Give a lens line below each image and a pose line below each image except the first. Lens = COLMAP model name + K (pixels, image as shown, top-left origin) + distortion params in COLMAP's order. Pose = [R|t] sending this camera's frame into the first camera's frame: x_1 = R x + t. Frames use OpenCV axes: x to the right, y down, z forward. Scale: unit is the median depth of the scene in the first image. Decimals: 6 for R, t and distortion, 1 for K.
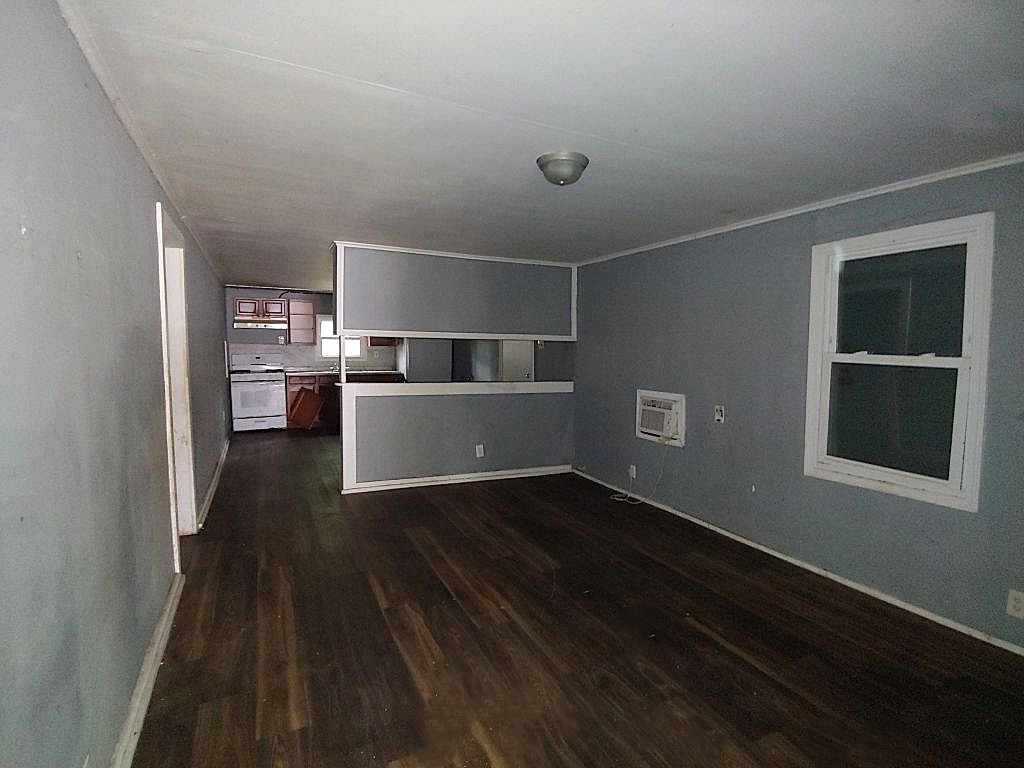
lens RADIAL K [[518.3, 0, 510.4], [0, 518.3, 383.8], [0, 0, 1]] dist [-0.014387, -0.000527]
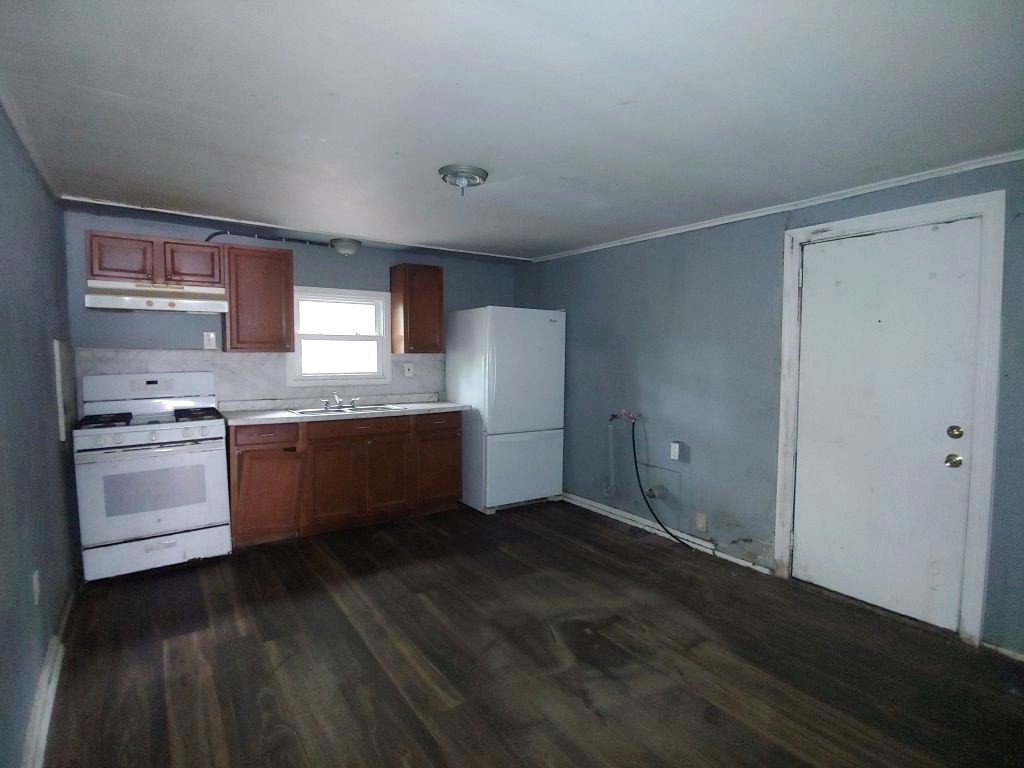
lens RADIAL K [[506.1, 0, 512.0], [0, 506.1, 384.0], [0, 0, 1]] dist [-0.031901, -0.000298]
pose [[0.985295, -0.017246, 0.169989, -0.108758], [0.018118, 0.999829, -0.003581, -0.017220], [-0.169898, 0.006608, 0.985440, 0.222822]]
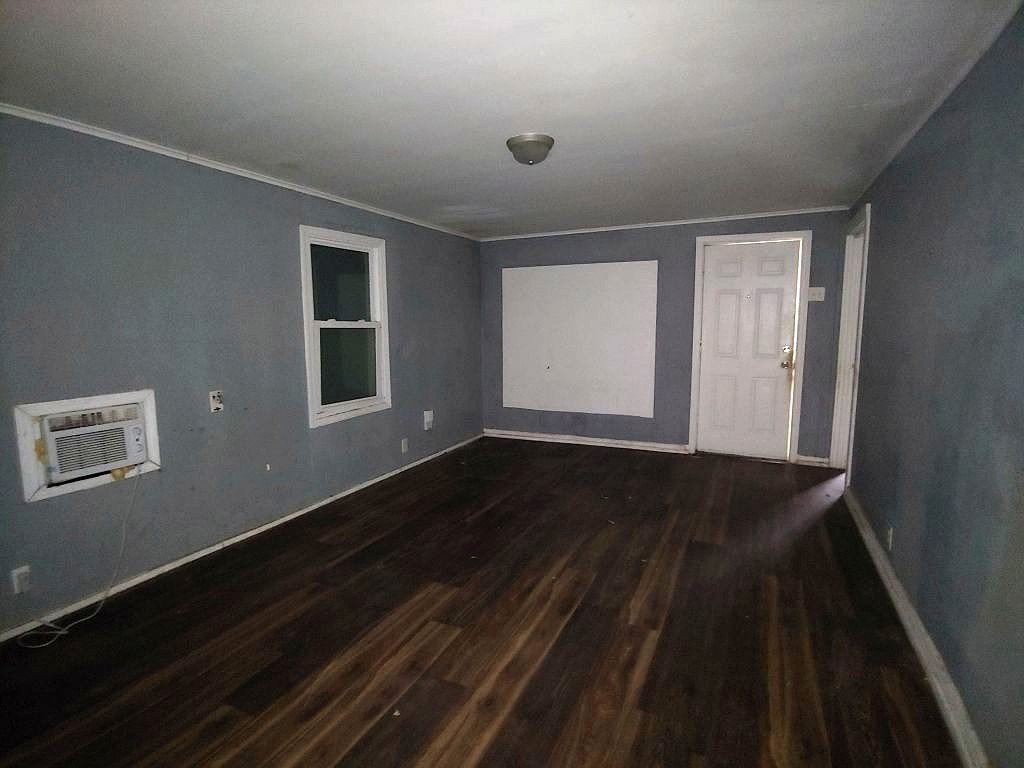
lens RADIAL K [[518.3, 0, 510.4], [0, 518.3, 383.8], [0, 0, 1]] dist [-0.014387, -0.000527]
pose [[-0.631566, -0.095353, 0.769436, -0.699737], [0.059218, 0.983577, 0.170498, -0.108657], [-0.773057, 0.153245, -0.615547, 1.642382]]
